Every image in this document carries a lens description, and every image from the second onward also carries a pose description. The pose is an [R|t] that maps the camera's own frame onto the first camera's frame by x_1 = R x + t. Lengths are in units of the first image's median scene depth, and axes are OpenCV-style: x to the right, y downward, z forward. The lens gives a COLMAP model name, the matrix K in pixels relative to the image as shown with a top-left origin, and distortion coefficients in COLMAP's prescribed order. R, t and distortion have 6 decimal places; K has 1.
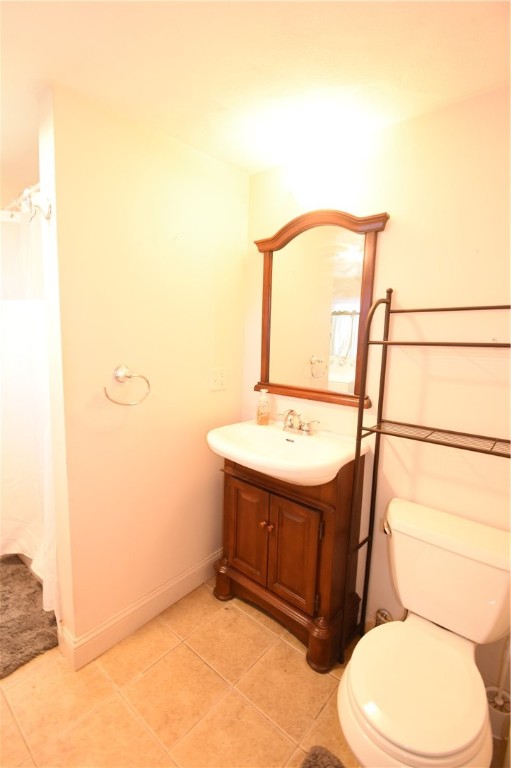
lens RADIAL K [[343.0, 0, 255.7], [0, 343.0, 385.0], [0, 0, 1]] dist [0.027085, -0.026548]
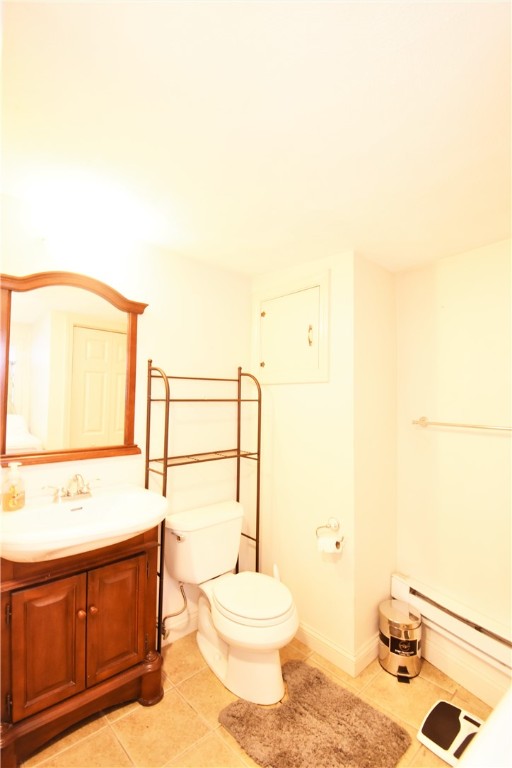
lens RADIAL K [[343.0, 0, 256.2], [0, 343.0, 385.0], [0, 0, 1]] dist [0.027085, -0.026548]
pose [[0.111313, 0.014230, 0.993684, -0.837932], [0.117743, 0.992666, -0.027405, -0.091046], [-0.986786, 0.120050, 0.108821, 0.436741]]
